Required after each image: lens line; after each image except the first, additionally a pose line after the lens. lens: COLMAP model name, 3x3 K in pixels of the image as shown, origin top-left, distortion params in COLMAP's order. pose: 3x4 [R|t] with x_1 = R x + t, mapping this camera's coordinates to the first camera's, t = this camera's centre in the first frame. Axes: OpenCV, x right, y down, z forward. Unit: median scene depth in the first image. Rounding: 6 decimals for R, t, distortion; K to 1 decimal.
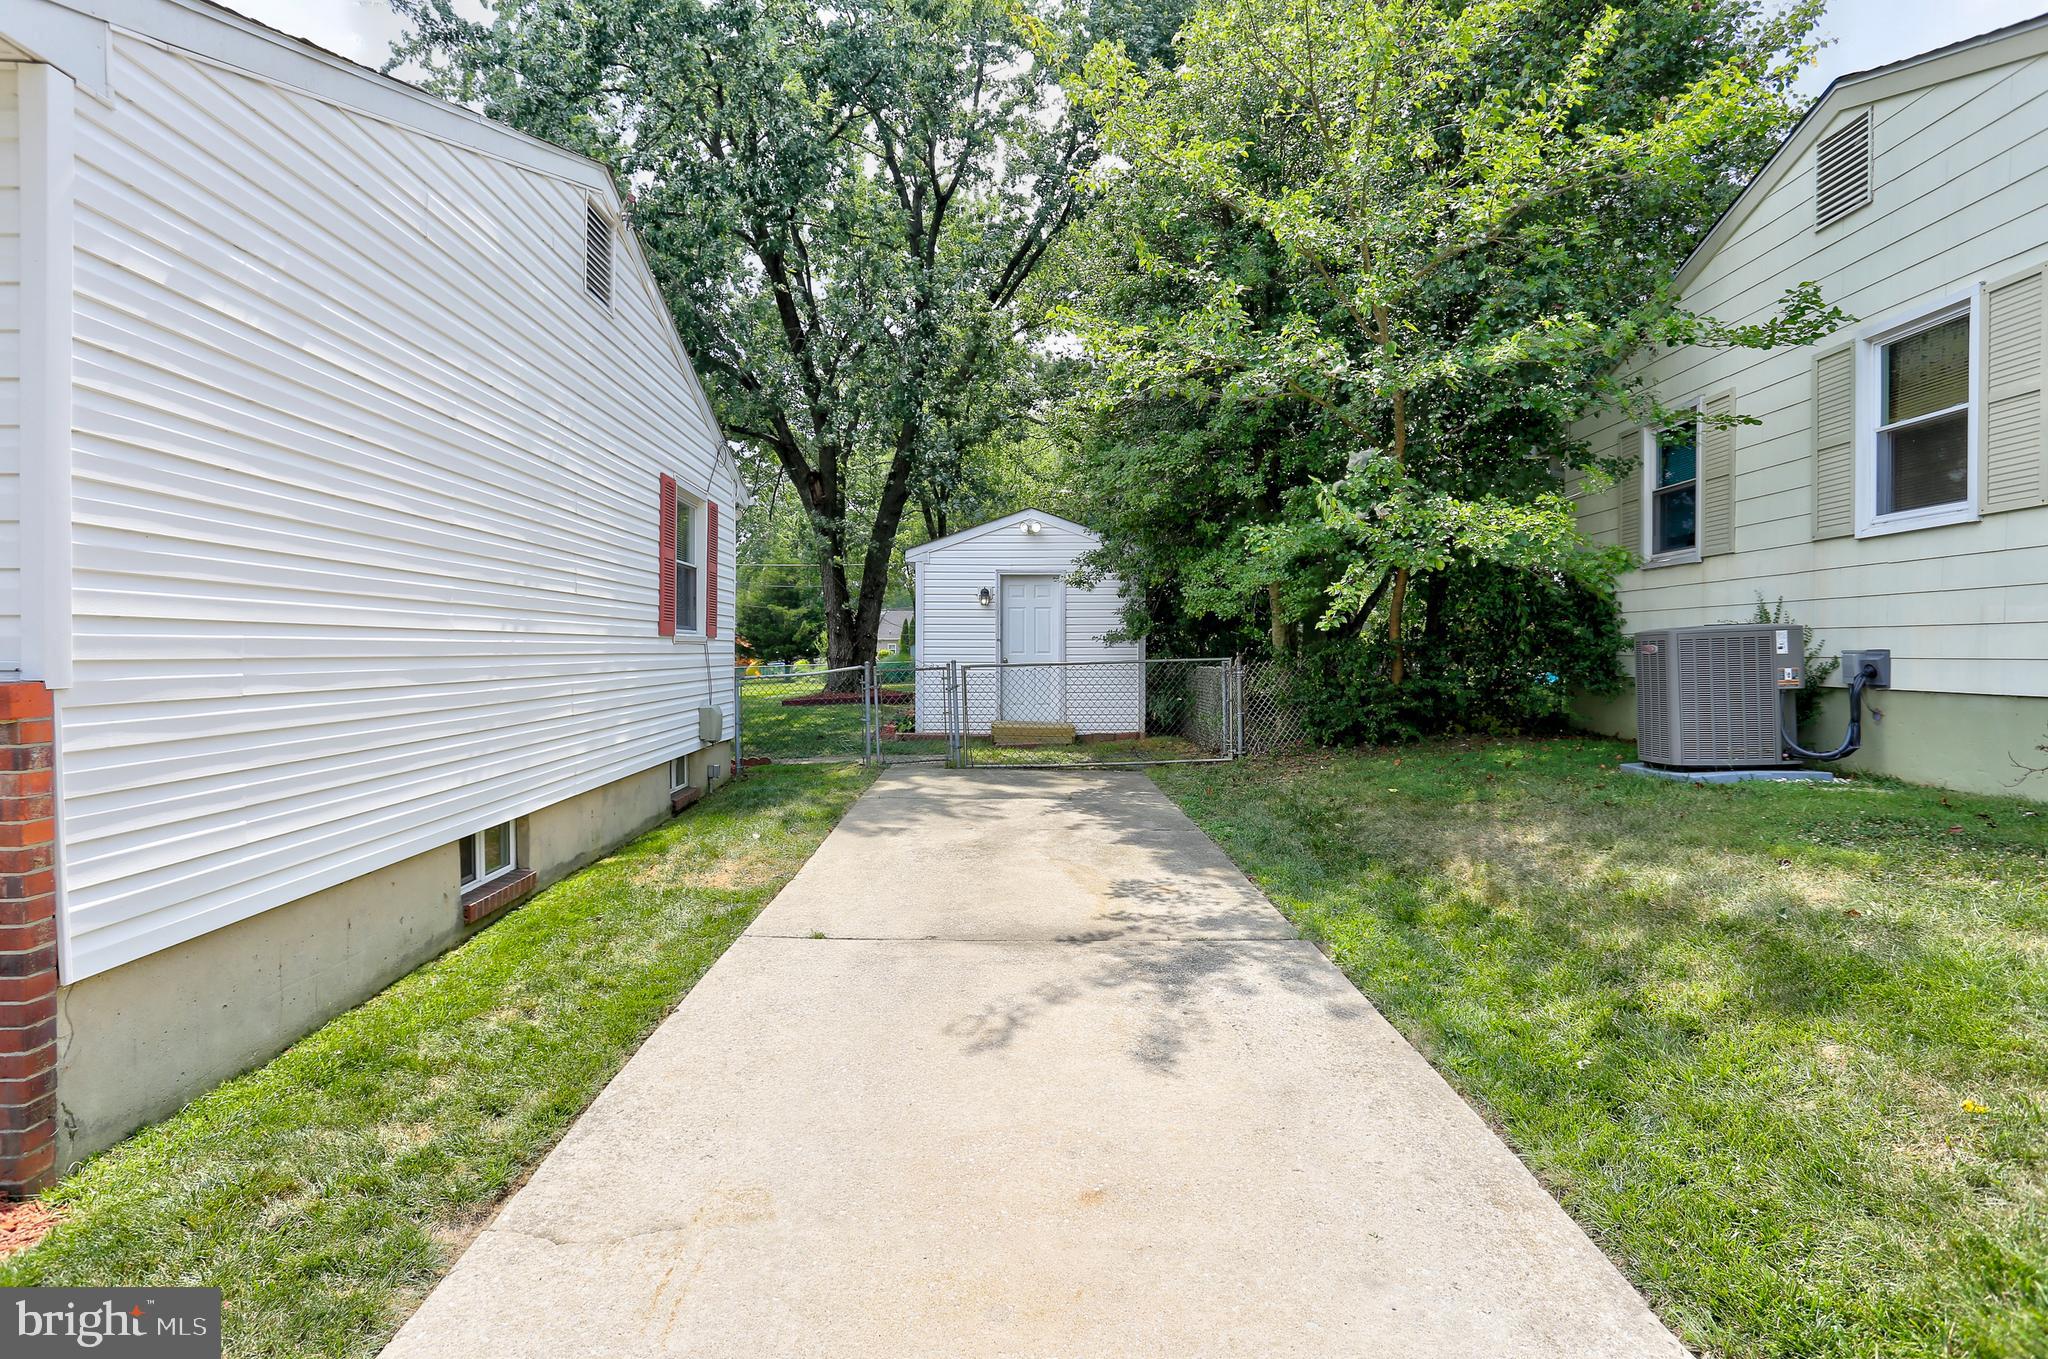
lens RADIAL K [[1012.0, 0, 1033.5], [0, 1012.0, 645.7], [0, 0, 1]] dist [-0.039148, 0.012072]
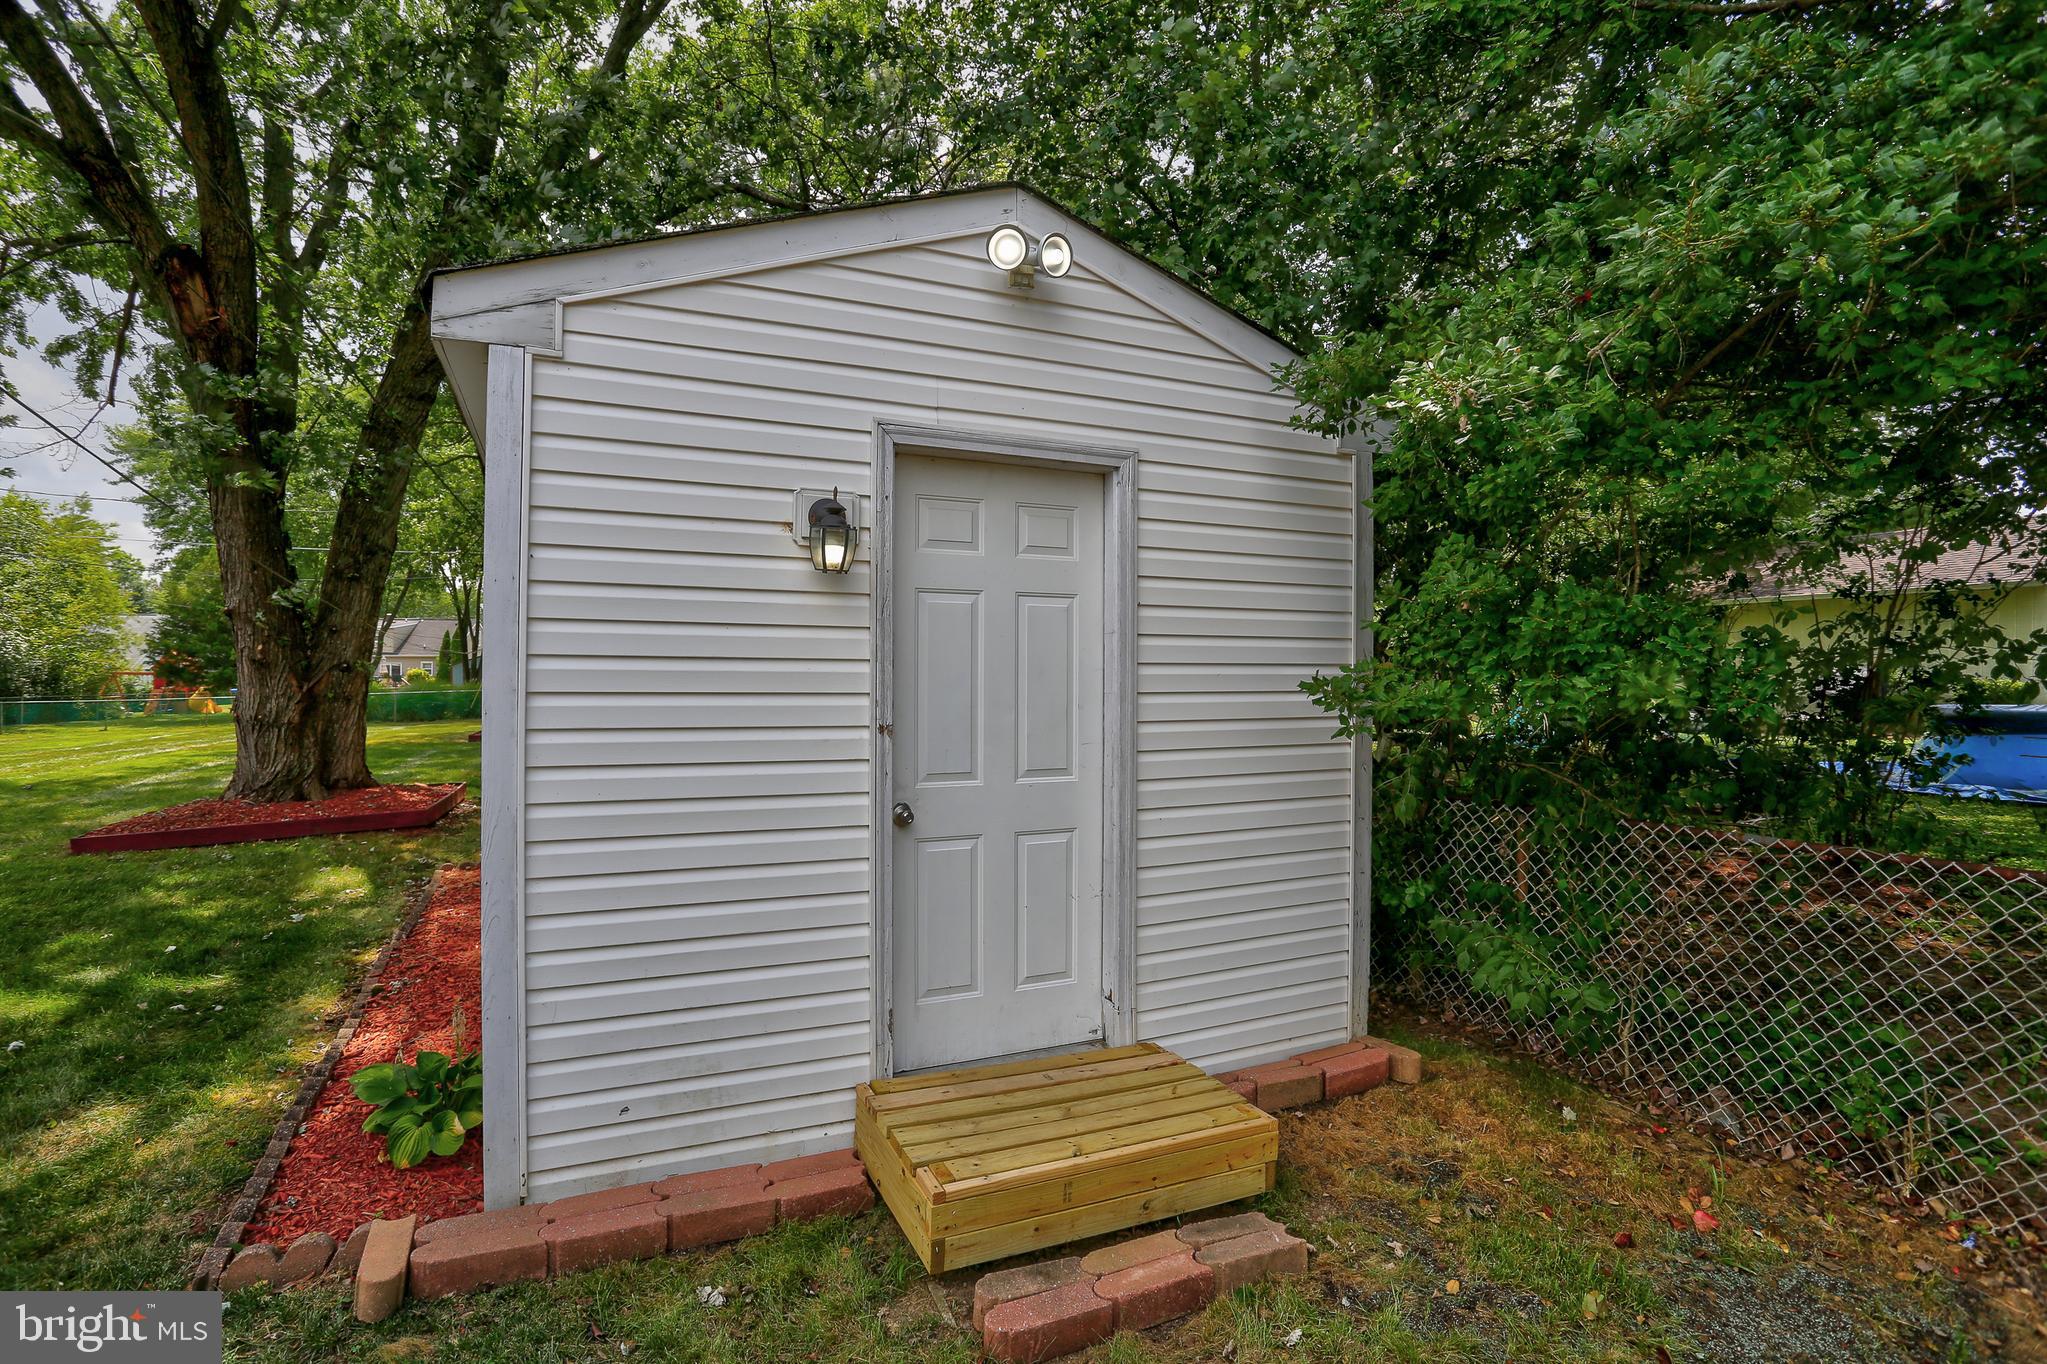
lens RADIAL K [[1011.5, 0, 1015.5], [0, 1011.5, 679.7], [0, 0, 1]] dist [-0.039148, 0.012072]
pose [[0.924393, 0.009363, 0.381327, -0.133229], [-0.013976, 0.999859, 0.009331, -0.026673], [-0.381185, -0.013955, 0.924393, 1.093453]]
